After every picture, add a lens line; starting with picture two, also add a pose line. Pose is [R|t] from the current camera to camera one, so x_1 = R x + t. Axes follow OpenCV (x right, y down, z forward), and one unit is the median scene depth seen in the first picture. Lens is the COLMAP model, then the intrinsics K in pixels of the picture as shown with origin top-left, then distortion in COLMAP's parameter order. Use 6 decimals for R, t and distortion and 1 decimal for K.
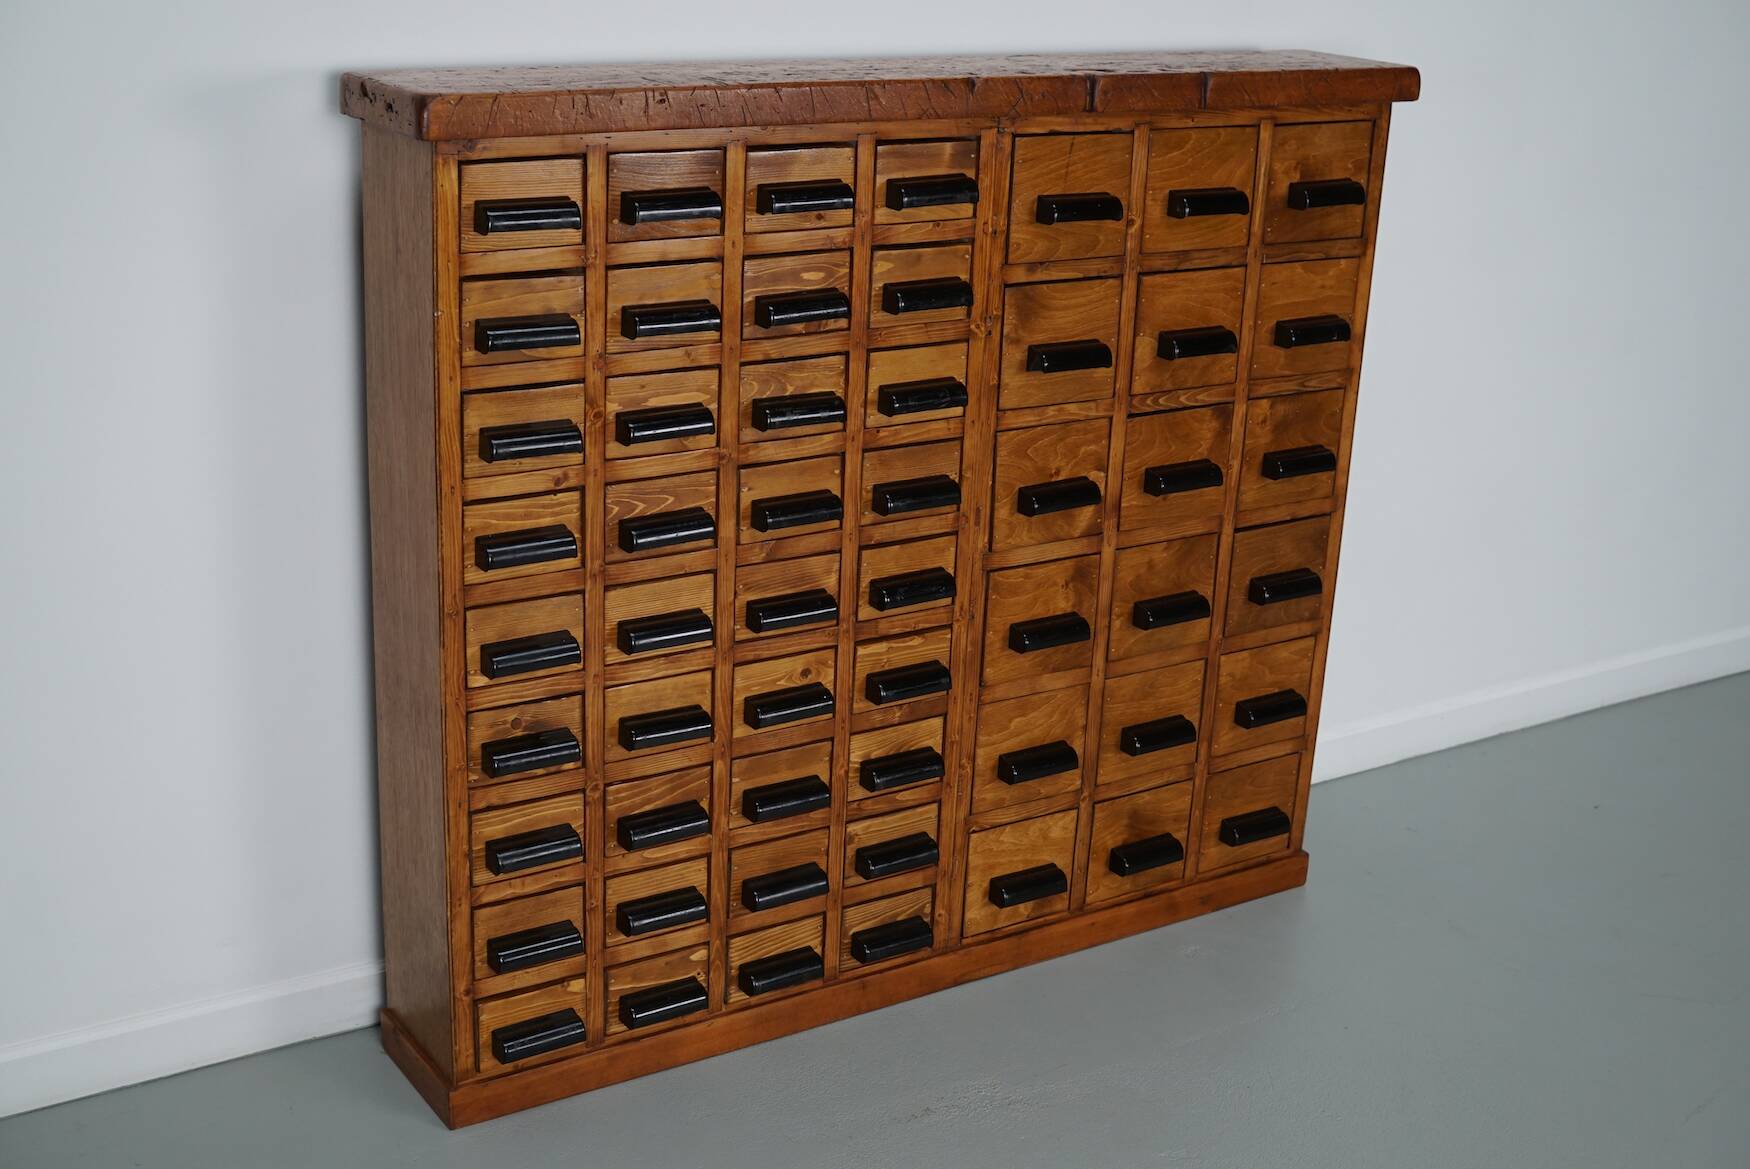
lens RADIAL K [[2249.8, 0, 876.2], [0, 2249.8, 586.9], [0, 0, 1]] dist [-0.092986, 0.000000]
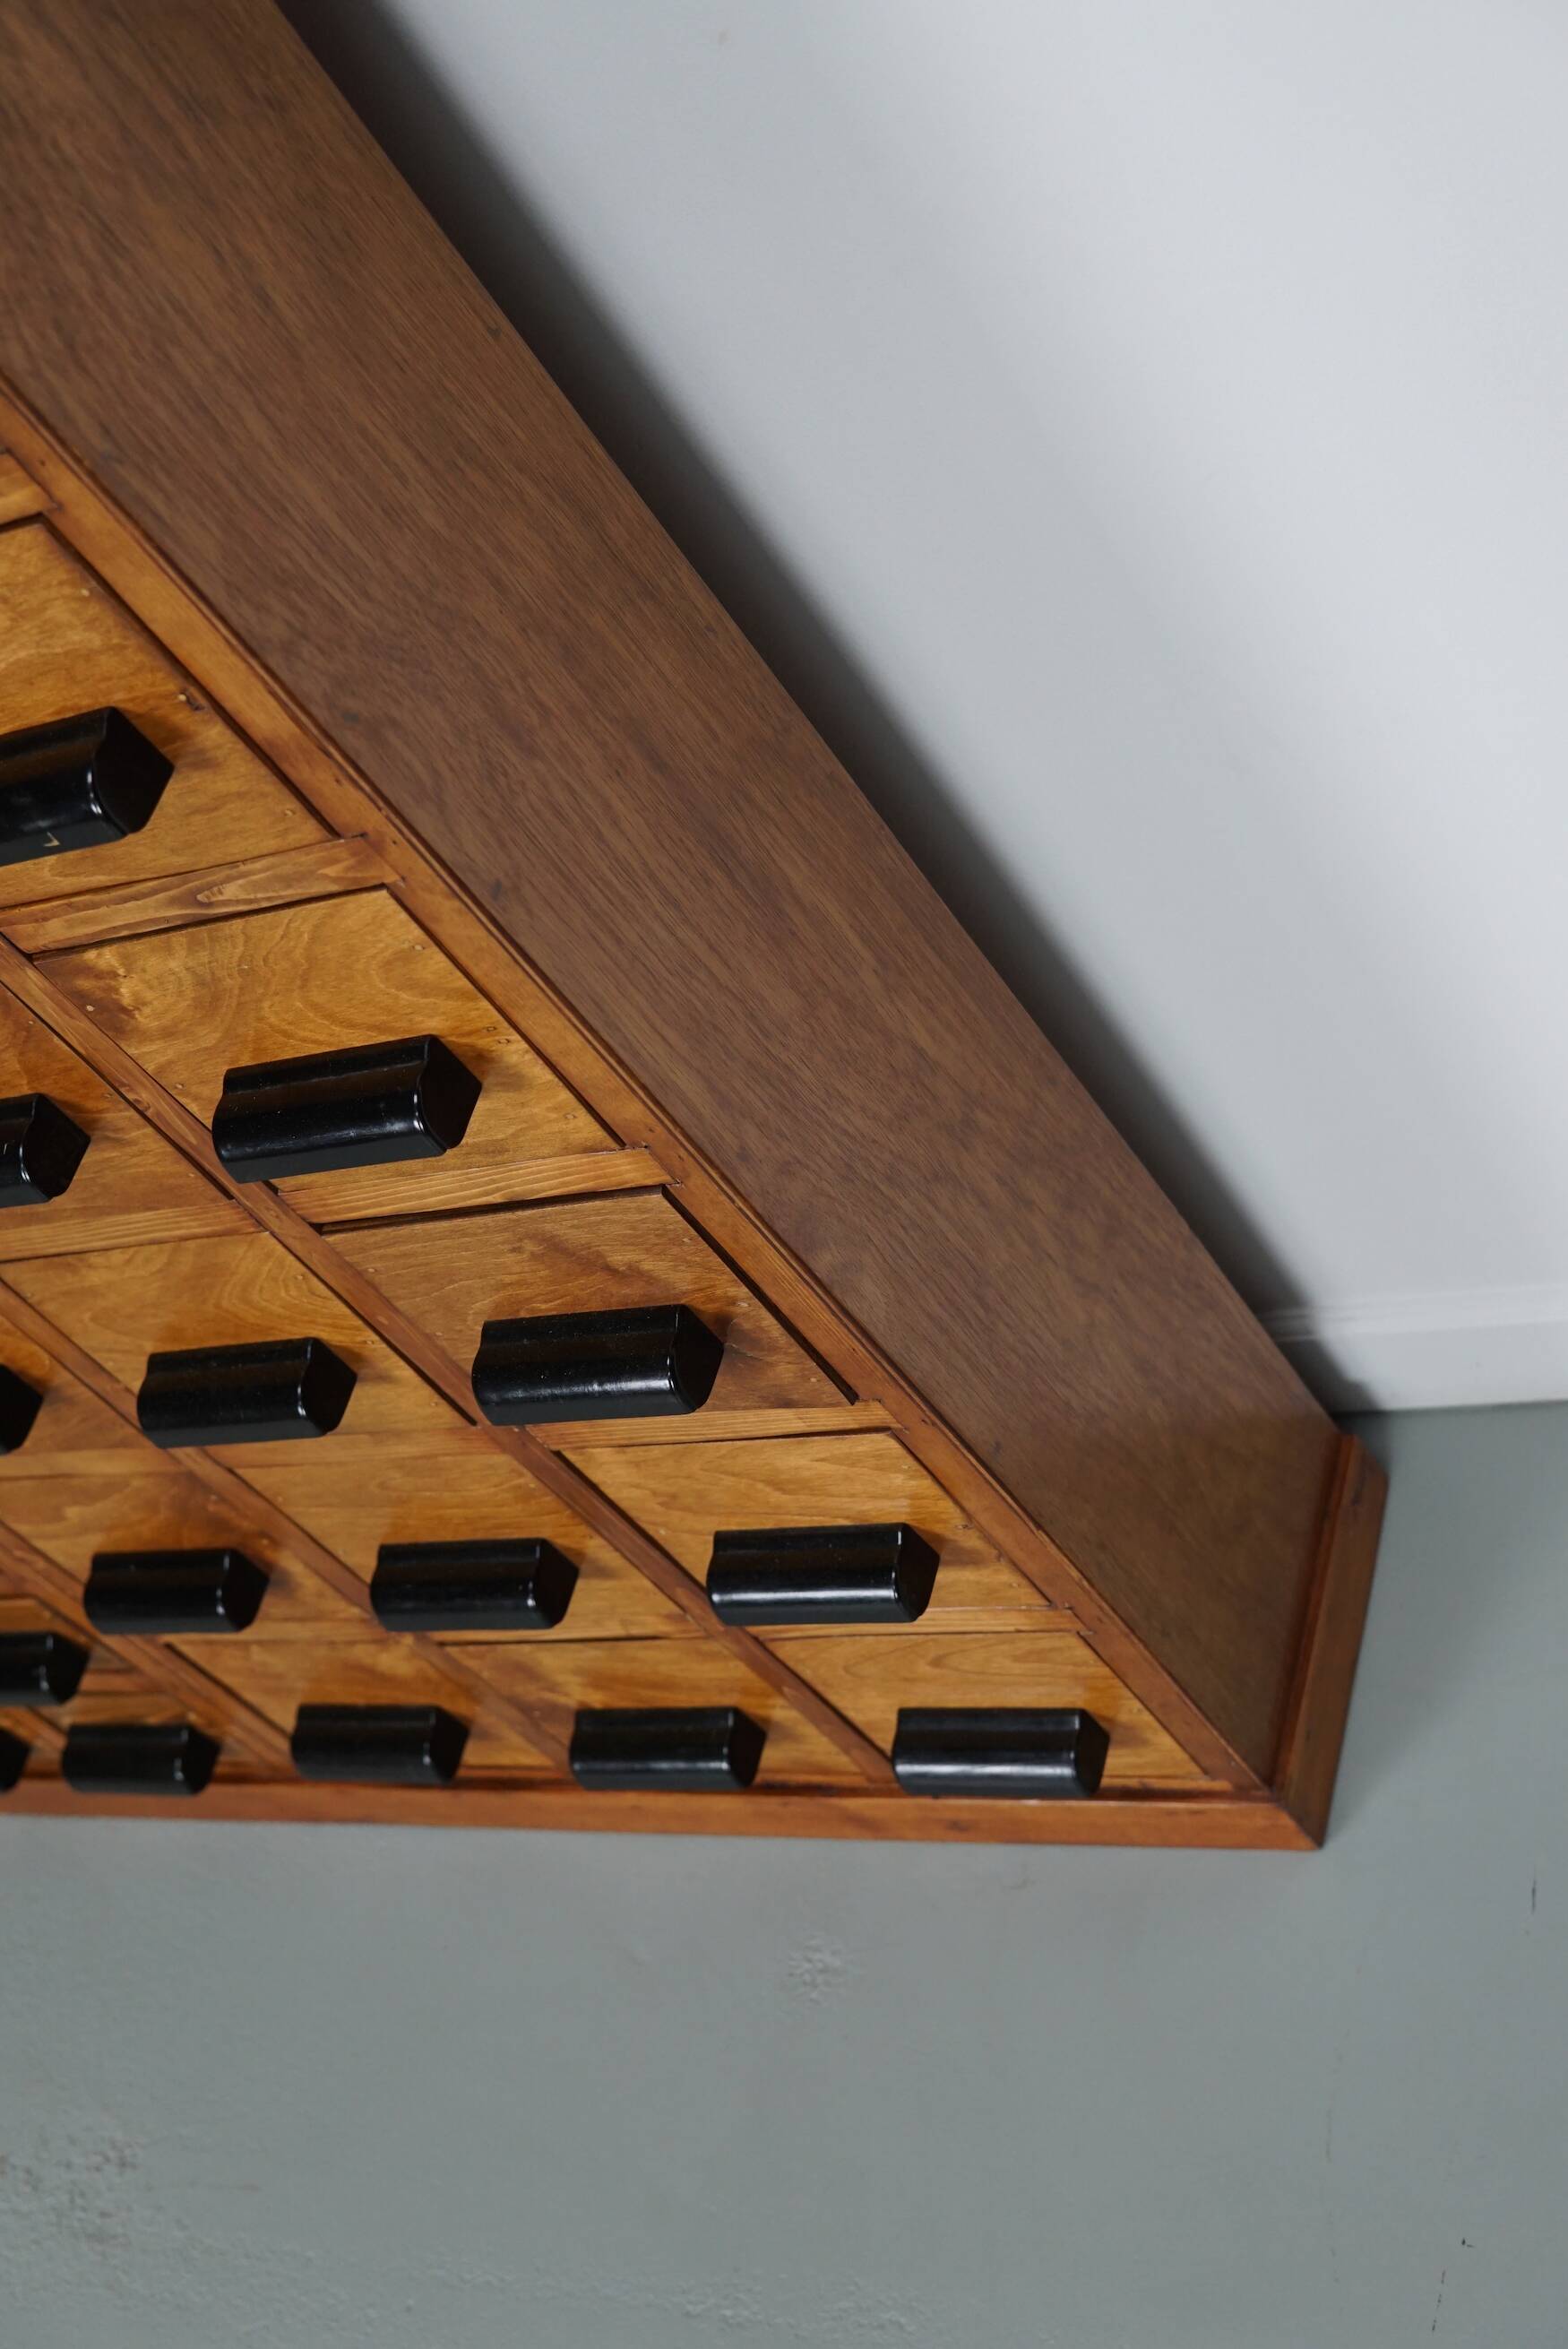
lens RADIAL K [[3019.4, 0, 776.8], [0, 3019.4, 1151.5], [0, 0, 1]] dist [-0.092986, 0.000000]
pose [[0.536913, 0.323697, -0.779066, 0.577729], [0.274090, 0.806434, 0.523964, -0.262709], [0.797871, -0.494858, 0.344263, 1.031050]]
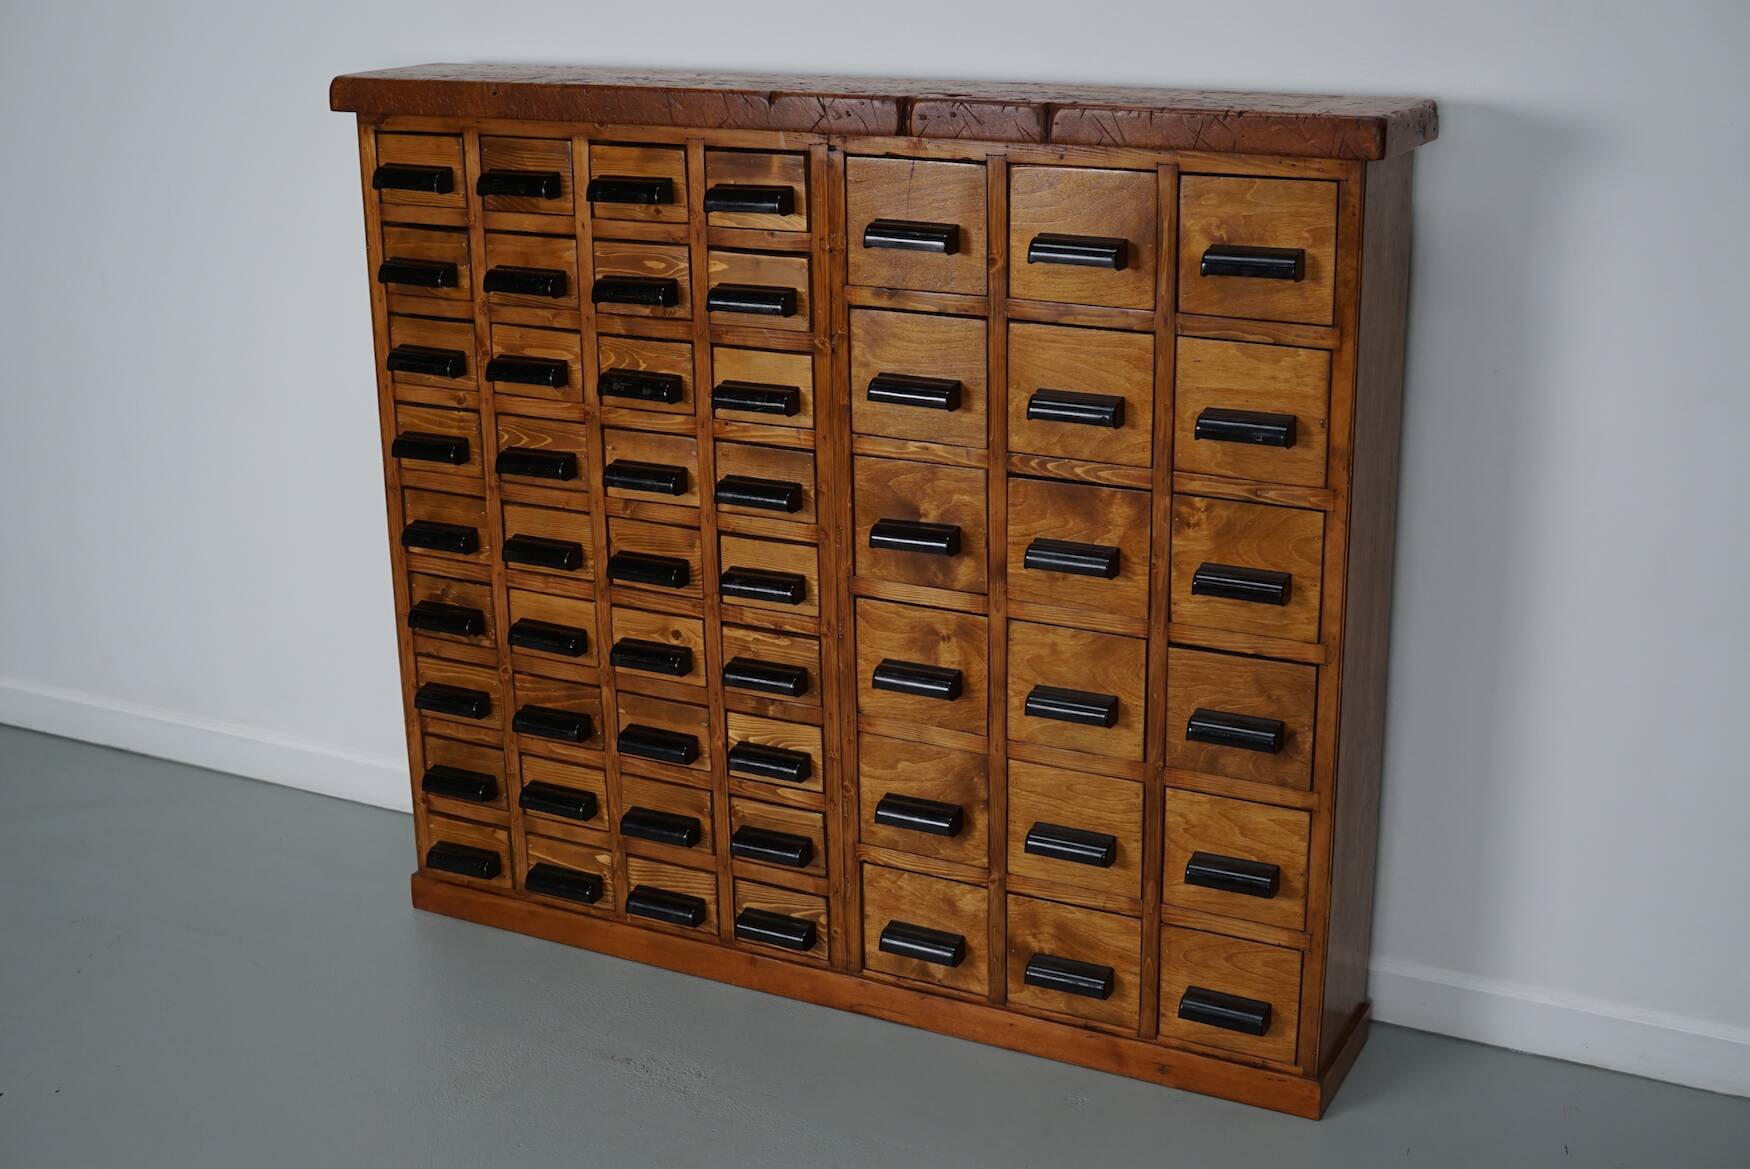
lens RADIAL K [[2249.8, 0, 857.7], [0, 2249.8, 584.2], [0, 0, 1]] dist [-0.092986, 0.000000]
pose [[0.502687, 0.221685, -0.835561, 0.918645], [-0.249603, 0.962614, 0.105229, -0.121694], [0.827650, 0.155661, 0.539227, 0.489502]]
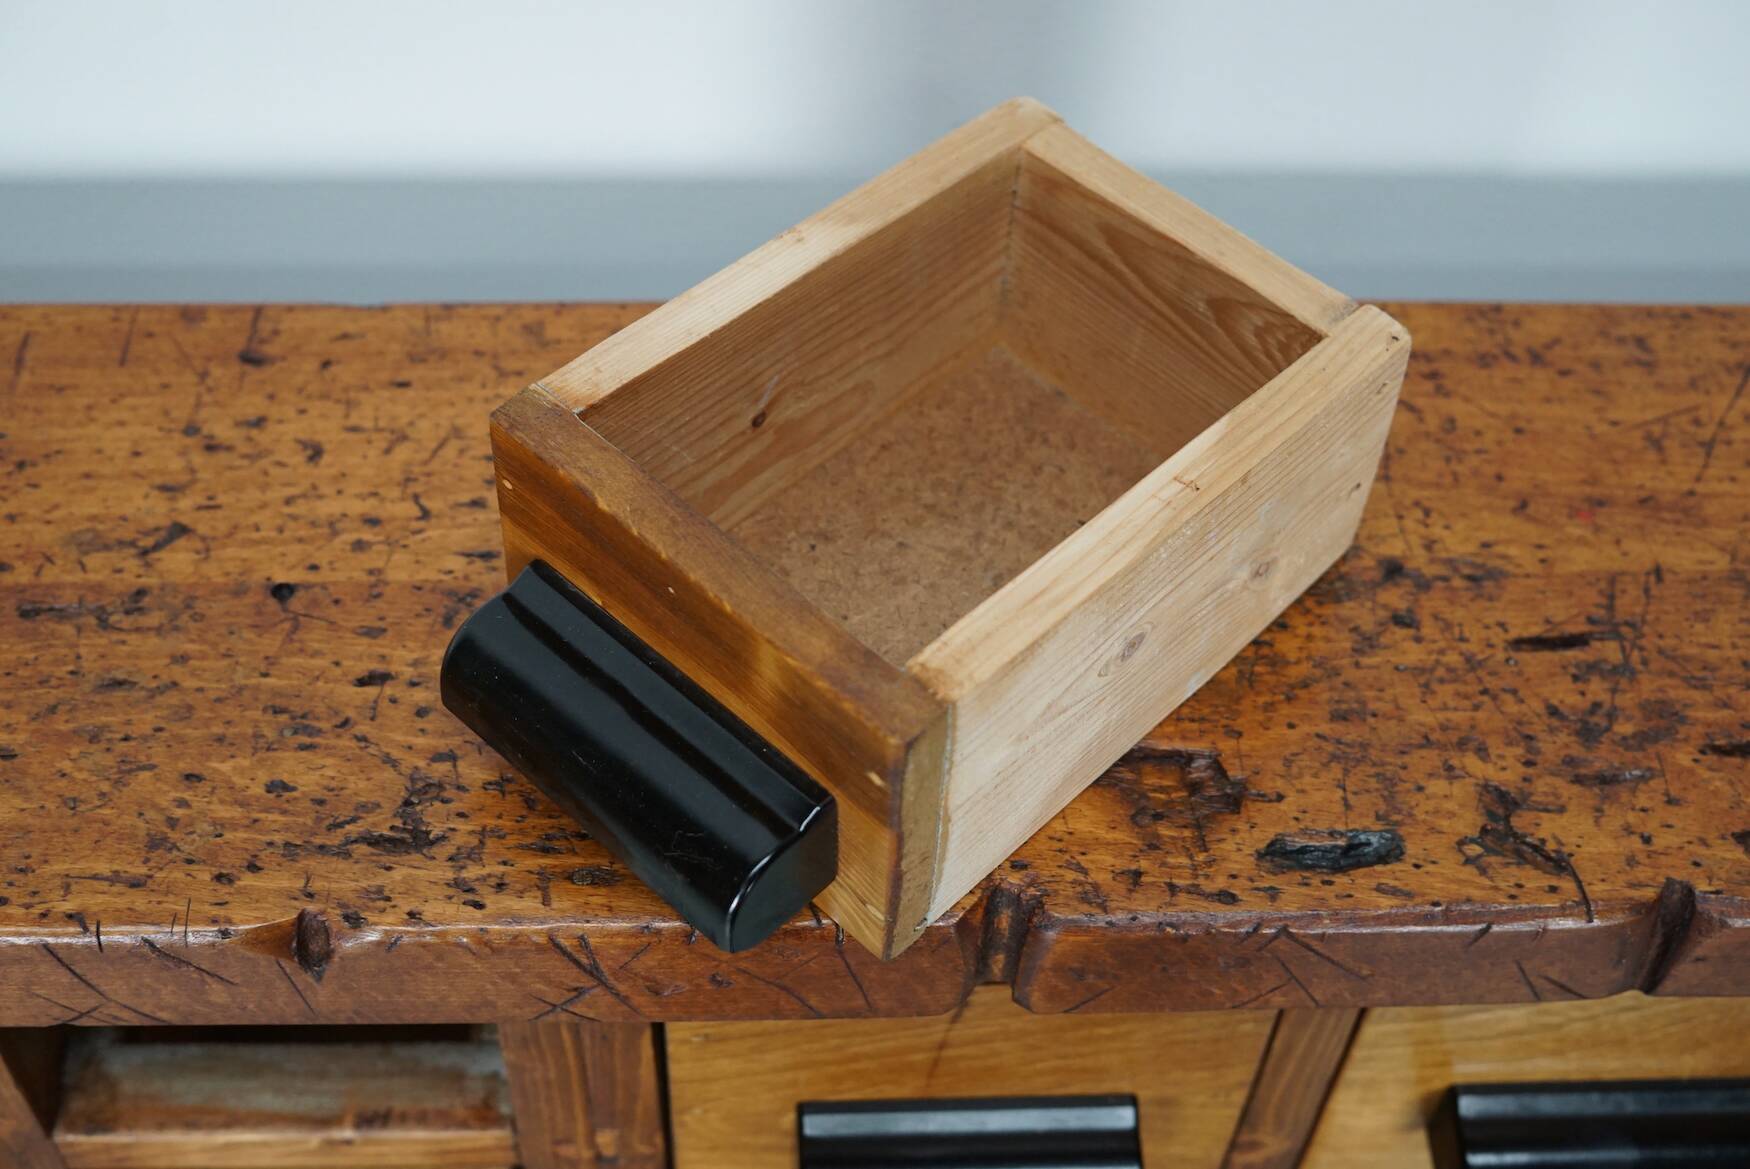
lens RADIAL K [[2249.8, 0, 853.7], [0, 2249.8, 575.2], [0, 0, 1]] dist [-0.092986, 0.000000]
pose [[0.861547, 0.384819, -0.331135, 0.138889], [-0.163288, 0.827642, 0.536978, -0.361406], [0.480700, -0.408562, 0.775889, 0.827888]]
